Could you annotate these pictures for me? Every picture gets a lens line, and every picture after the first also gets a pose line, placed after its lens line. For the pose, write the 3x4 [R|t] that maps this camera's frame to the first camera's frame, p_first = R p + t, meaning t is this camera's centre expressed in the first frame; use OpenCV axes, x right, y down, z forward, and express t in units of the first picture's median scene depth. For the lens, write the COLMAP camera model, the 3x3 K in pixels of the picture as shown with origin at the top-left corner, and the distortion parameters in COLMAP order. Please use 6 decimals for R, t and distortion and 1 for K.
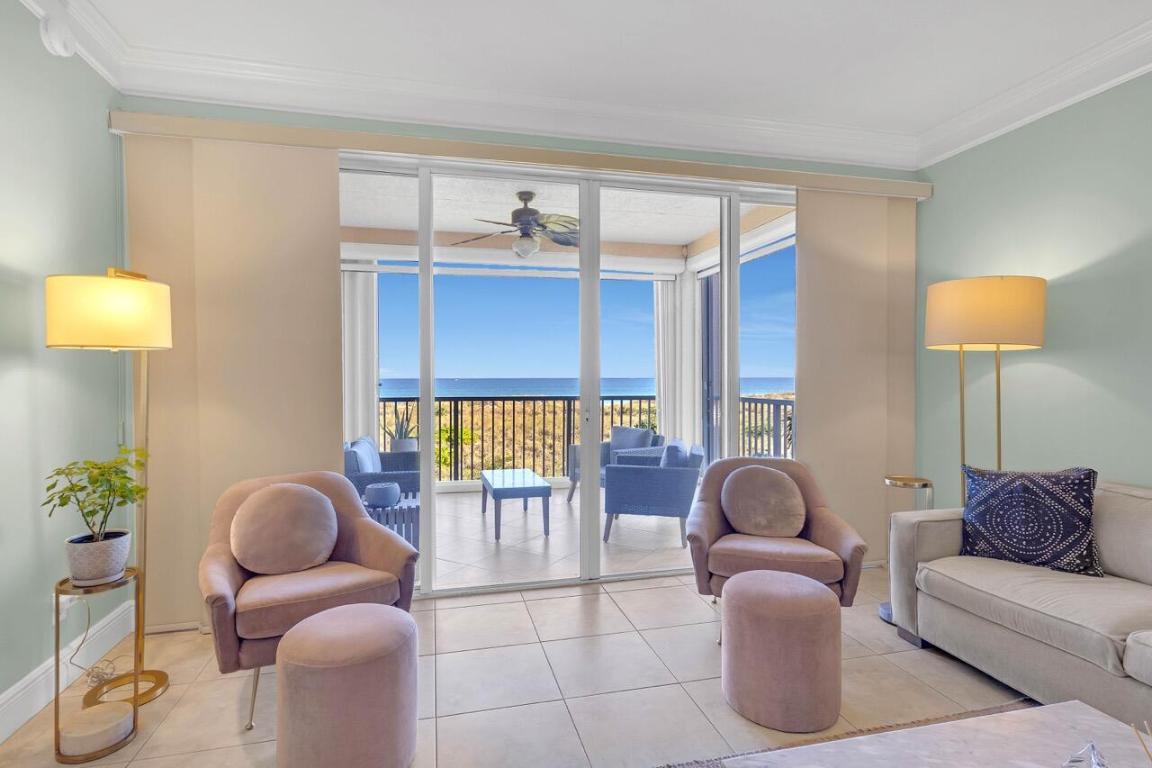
lens RADIAL K [[549.0, 0, 600.2], [0, 549.0, 377.3], [0, 0, 1]] dist [-0.001095, -0.000208]
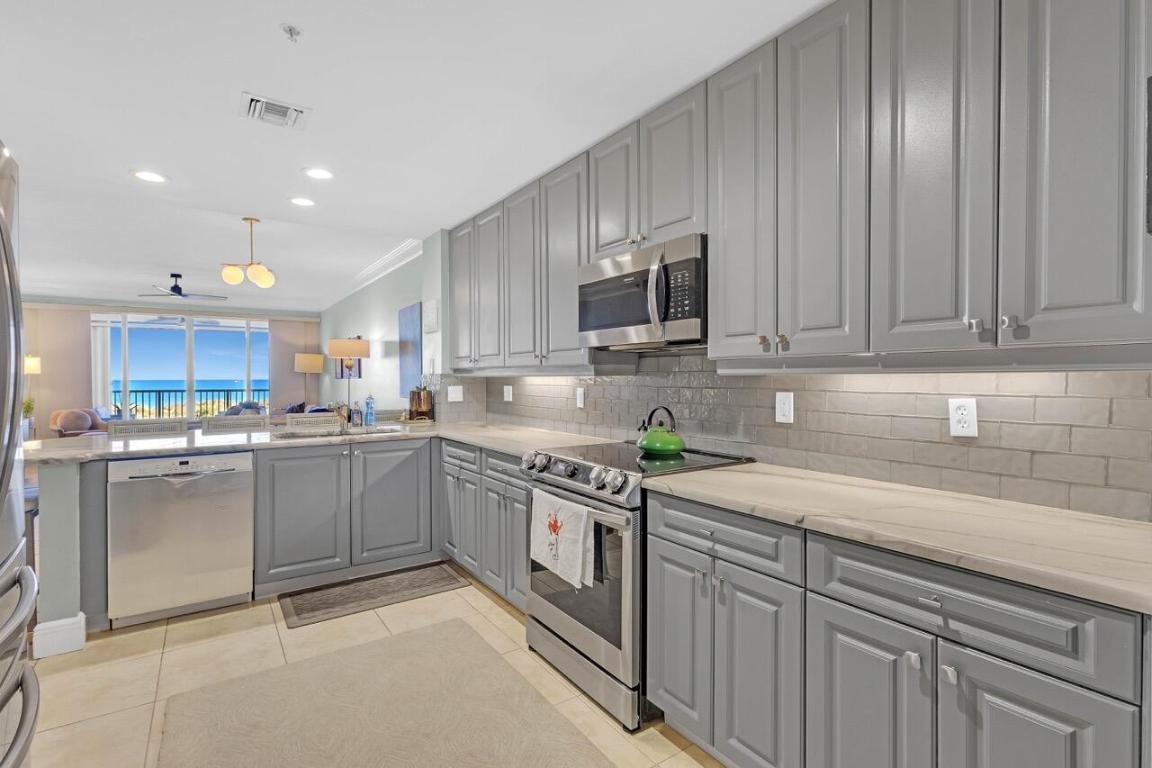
lens RADIAL K [[536.2, 0, 577.7], [0, 536.2, 379.4], [0, 0, 1]] dist [0.000090, 0.000423]
pose [[0.951334, -0.000574, 0.308160, 1.495315], [-0.000252, 0.999996, 0.002641, -0.022413], [-0.308161, -0.002590, 0.951331, -3.383502]]
